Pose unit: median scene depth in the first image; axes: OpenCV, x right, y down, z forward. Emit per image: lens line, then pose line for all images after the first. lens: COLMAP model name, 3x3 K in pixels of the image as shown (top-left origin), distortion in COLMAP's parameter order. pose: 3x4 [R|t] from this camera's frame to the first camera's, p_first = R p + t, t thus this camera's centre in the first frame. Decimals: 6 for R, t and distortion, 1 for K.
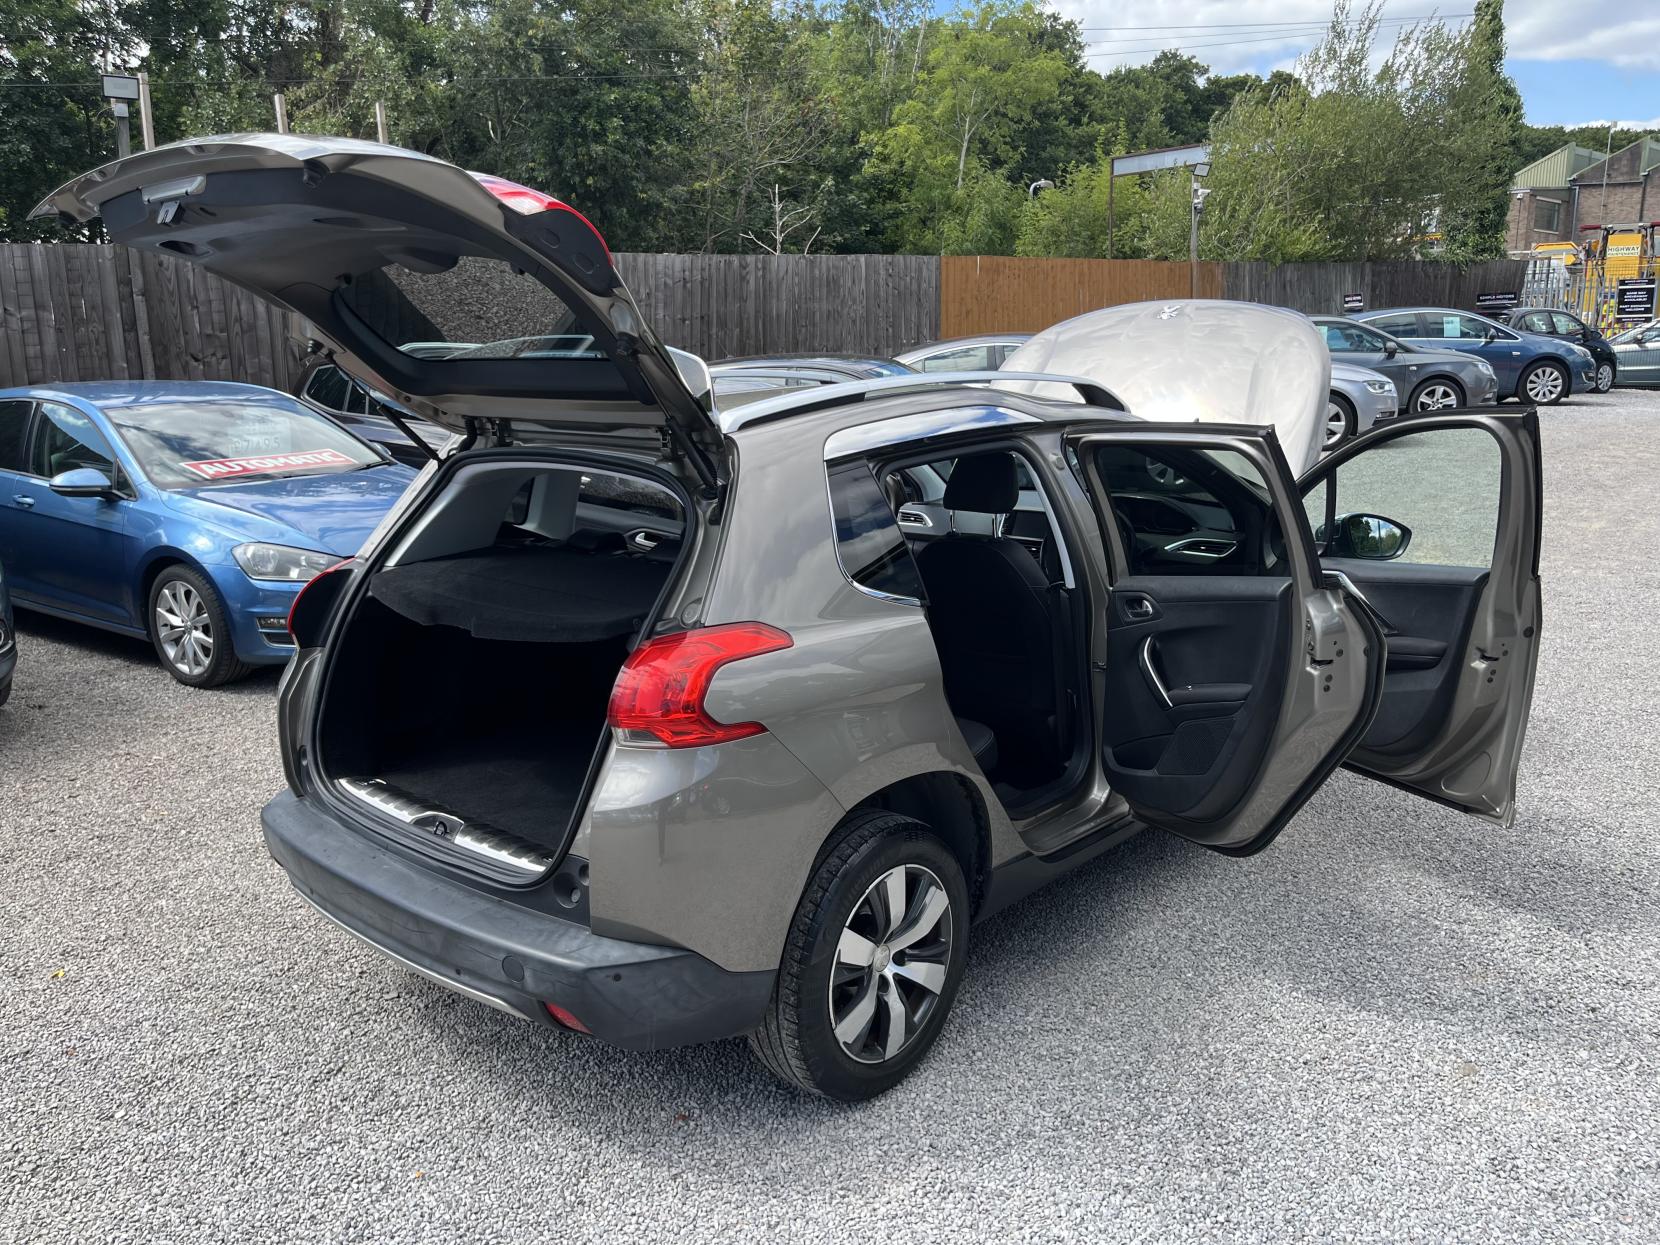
lens RADIAL K [[1249.1, 0, 837.1], [0, 1249.1, 631.5], [0, 0, 1]] dist [0.047218, -0.082250]
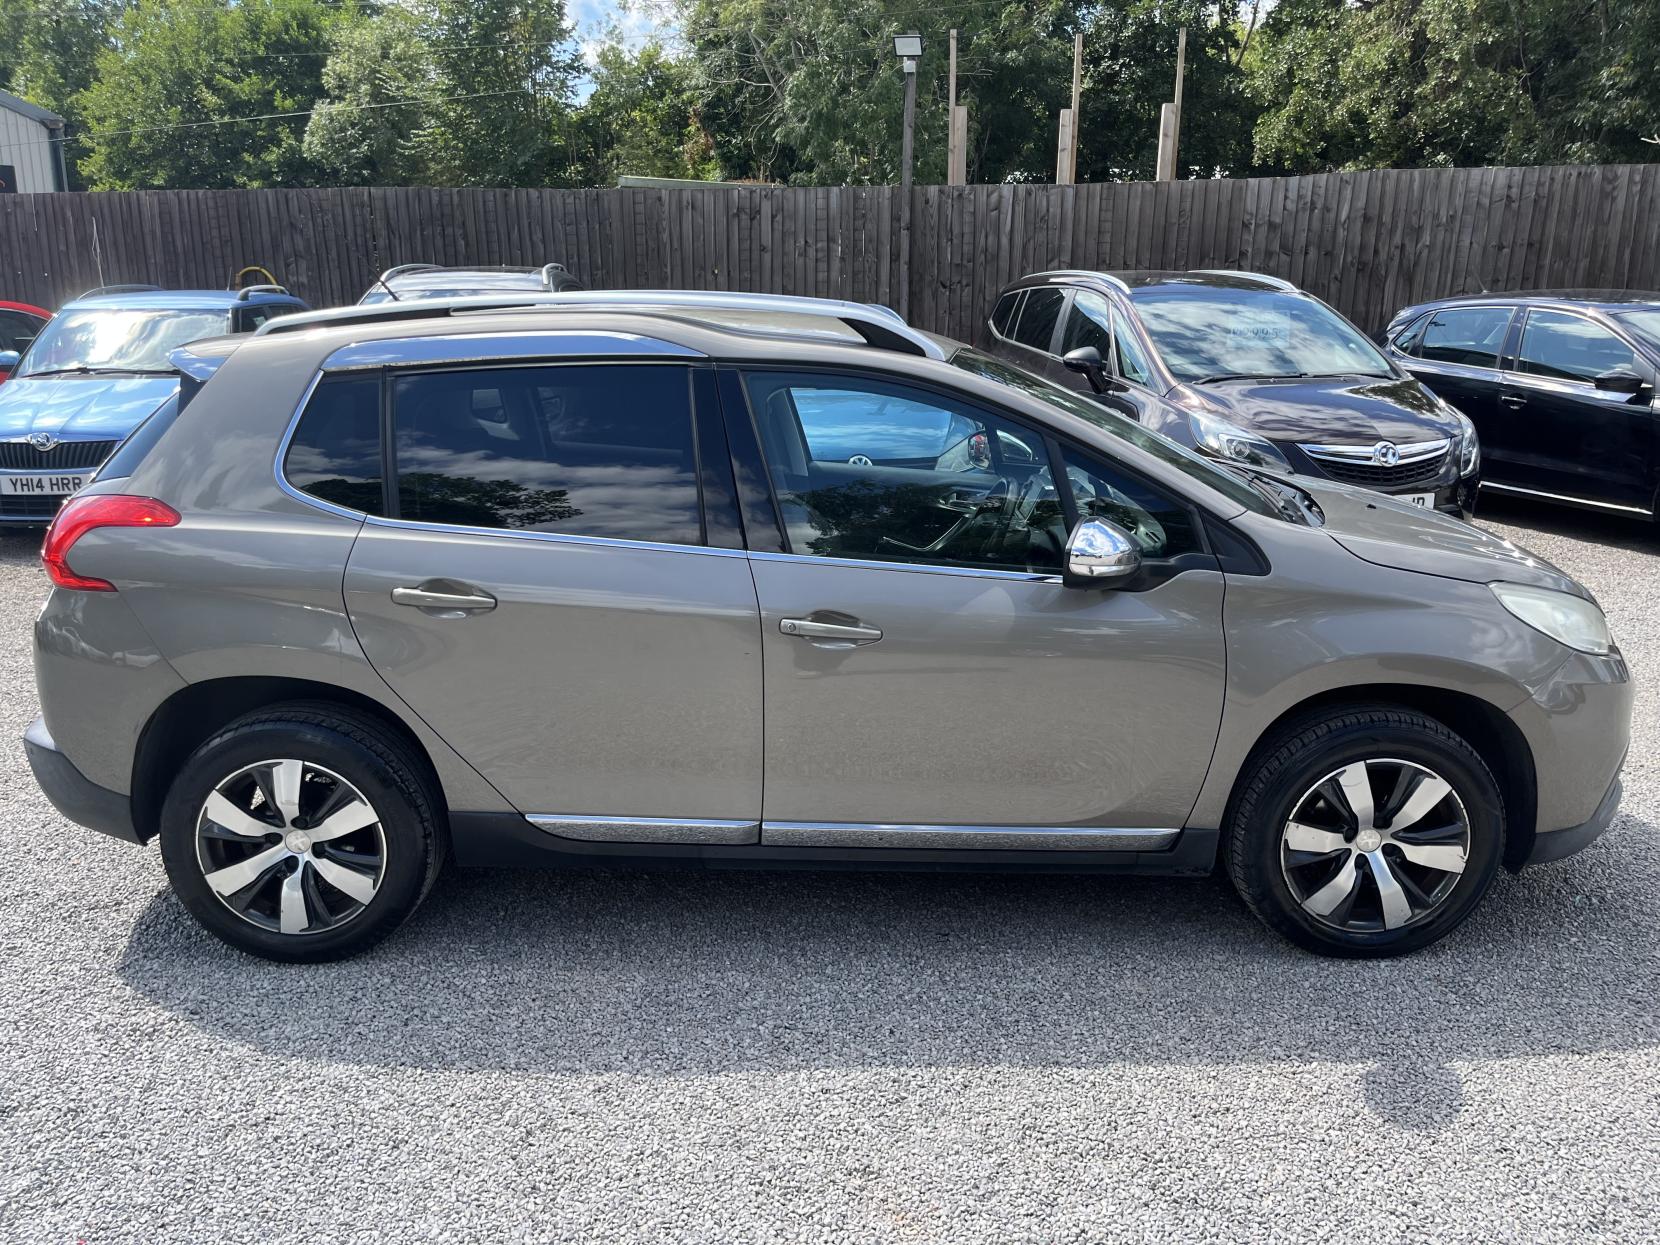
lens RADIAL K [[1249.6, 0, 847.1], [0, 1249.6, 609.0], [0, 0, 1]] dist [0.067748, -0.110565]
pose [[0.663830, 0.202071, -0.720068, 0.329694], [-0.178965, 0.977754, 0.109397, -0.041073], [0.726155, 0.056246, 0.685226, 0.181516]]
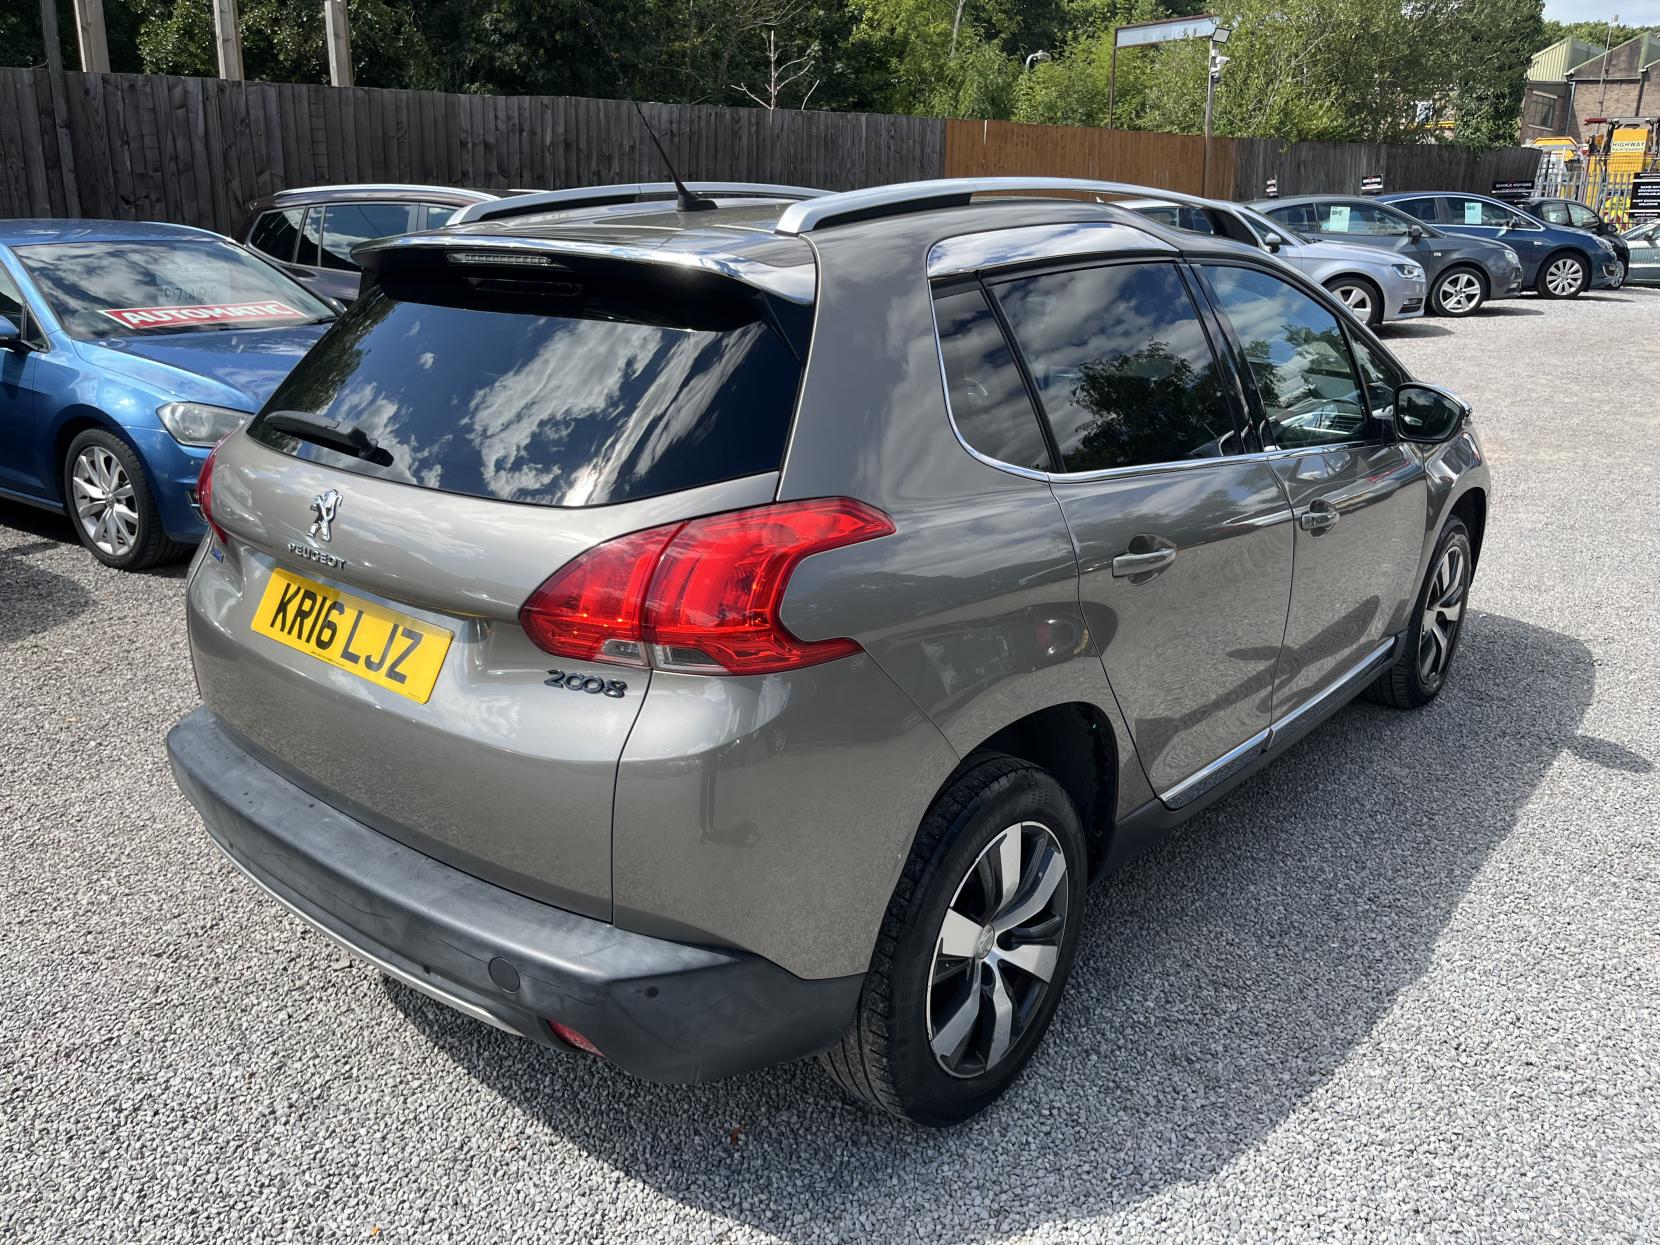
lens RADIAL K [[1249.6, 0, 847.1], [0, 1249.6, 609.0], [0, 0, 1]] dist [0.067748, -0.110565]
pose [[0.999395, 0.015939, 0.030910, -0.022992], [-0.018010, 0.997529, 0.067905, 0.002196], [-0.029751, -0.068420, 0.997213, 0.076208]]
